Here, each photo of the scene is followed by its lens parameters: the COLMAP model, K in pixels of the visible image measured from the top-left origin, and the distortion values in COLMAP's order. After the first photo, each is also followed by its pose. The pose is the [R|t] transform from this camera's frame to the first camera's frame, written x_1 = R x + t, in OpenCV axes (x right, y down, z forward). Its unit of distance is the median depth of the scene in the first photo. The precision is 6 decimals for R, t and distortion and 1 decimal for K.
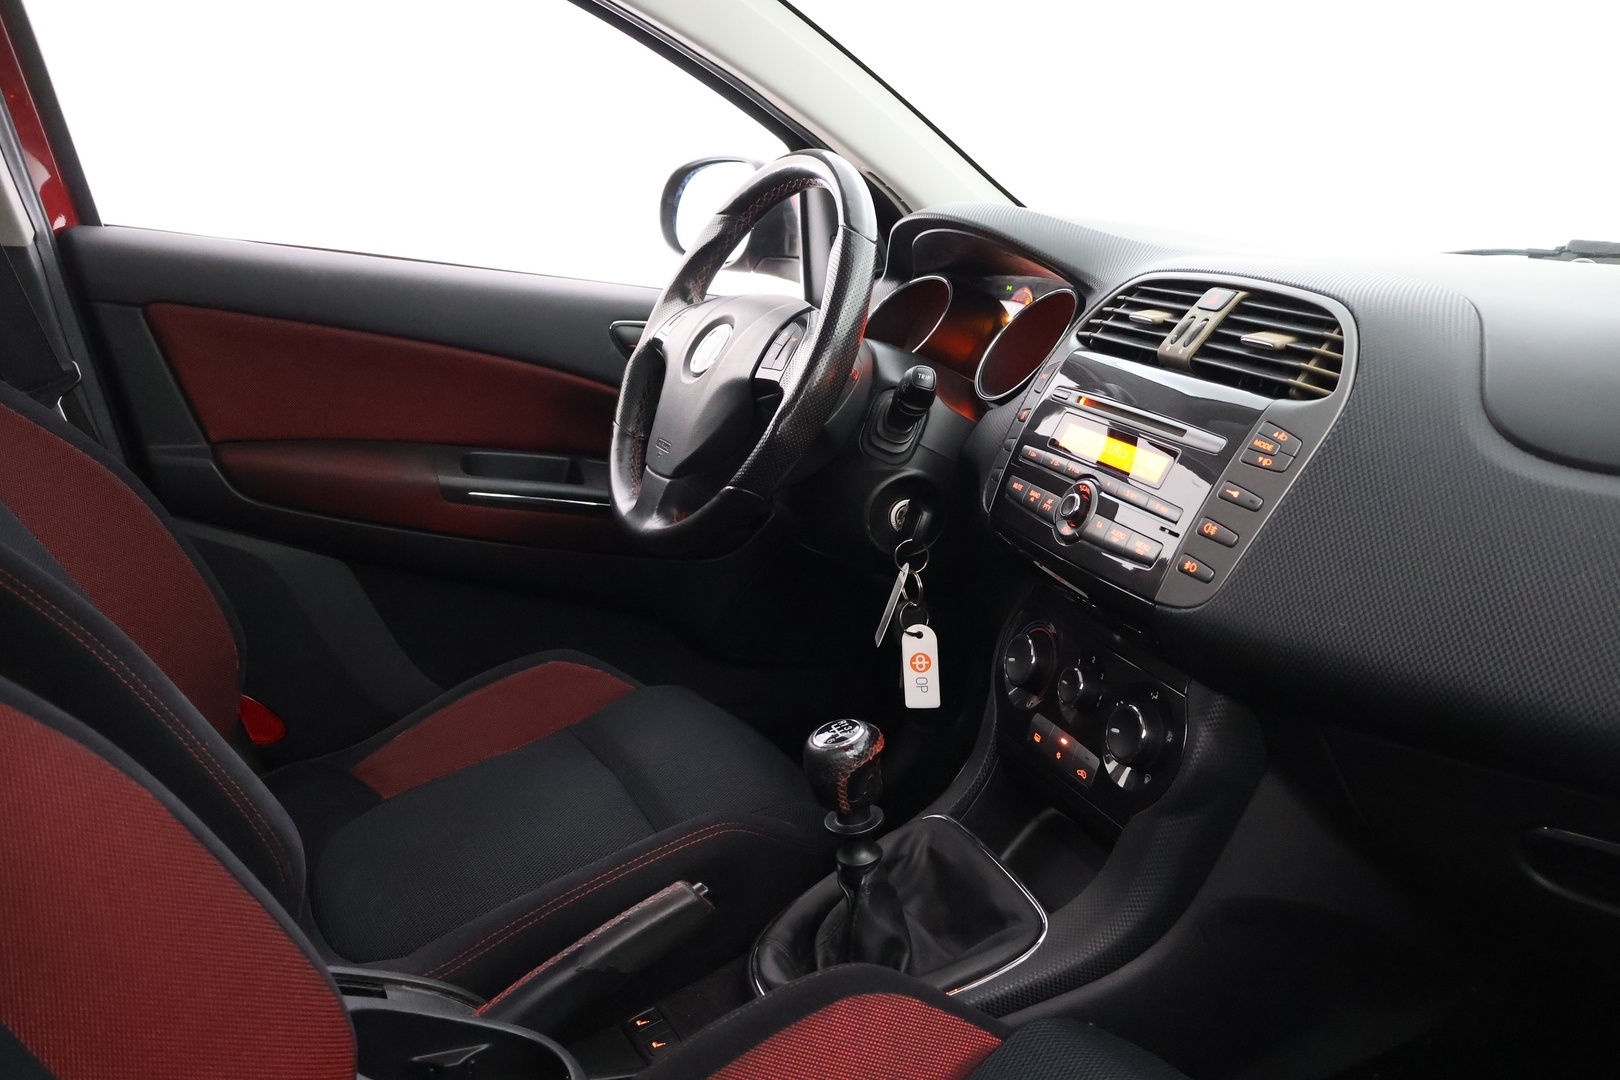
lens RADIAL K [[1369.5, 0, 810.2], [0, 1369.5, 548.0], [0, 0, 1]] dist [-0.001886, 0.005980]
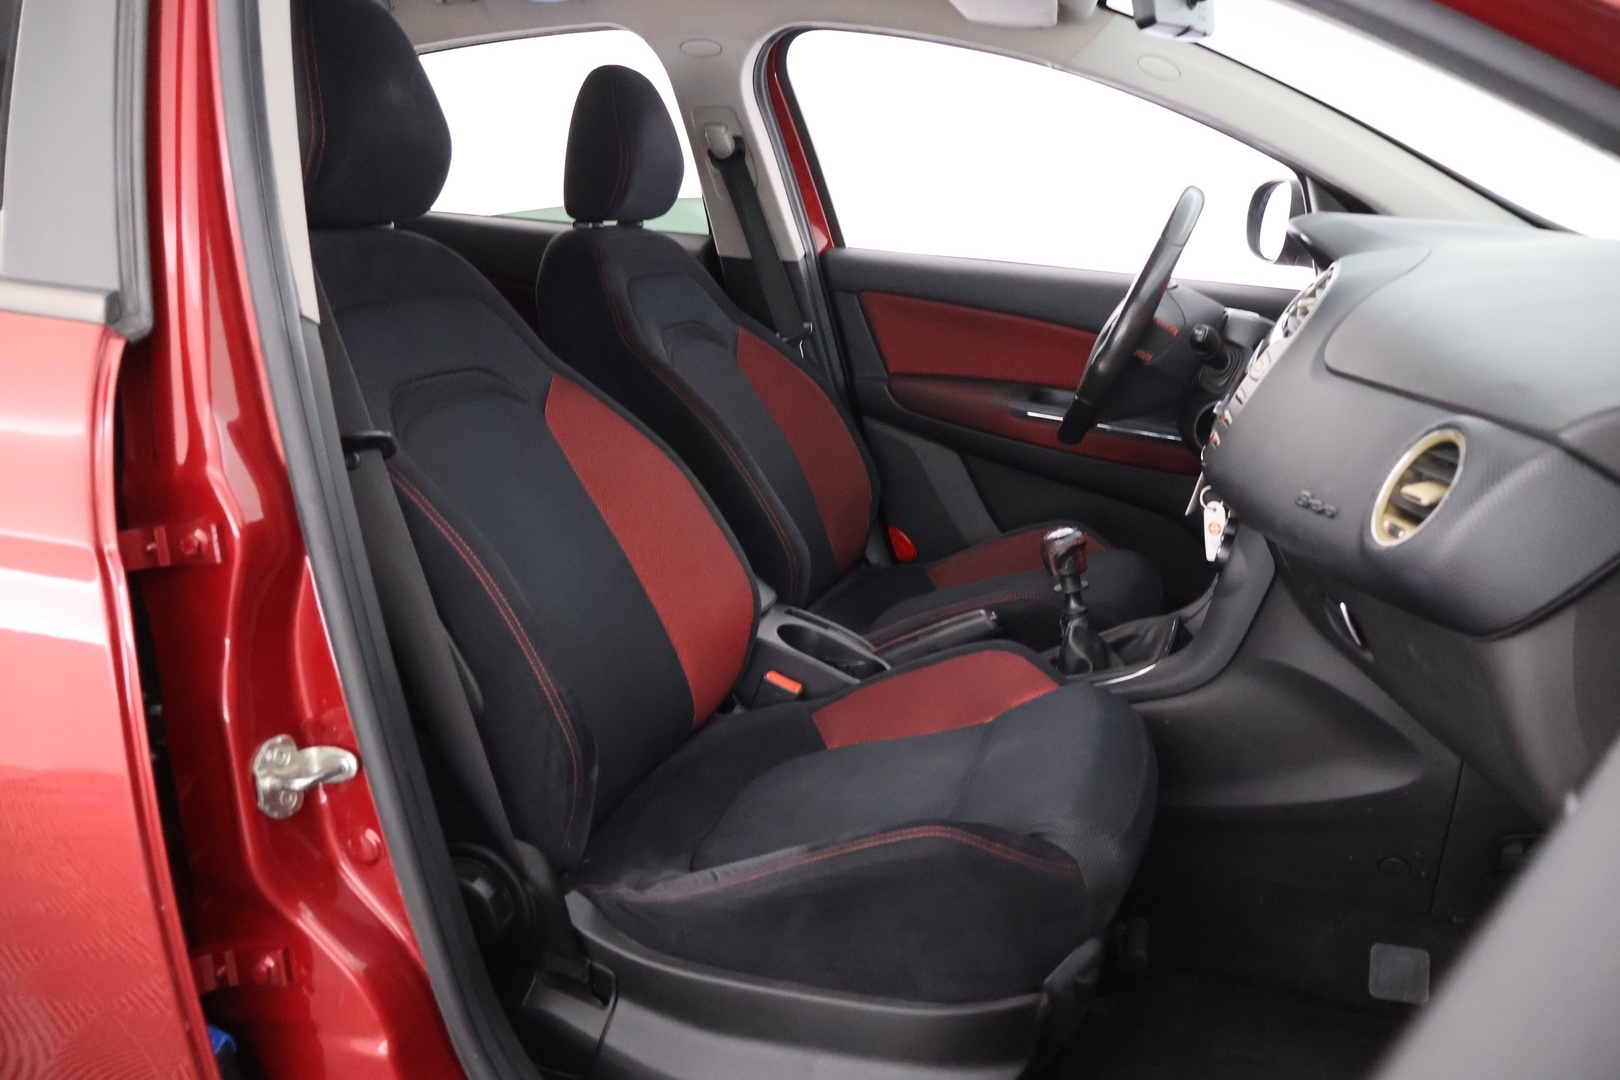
lens RADIAL K [[1369.5, 0, 806.0], [0, 1369.5, 544.8], [0, 0, 1]] dist [-0.001886, 0.005980]
pose [[0.760770, 0.108018, -0.639970, 0.616985], [-0.108096, 0.993369, 0.039168, 0.080748], [0.639957, 0.039380, 0.767401, -0.371343]]
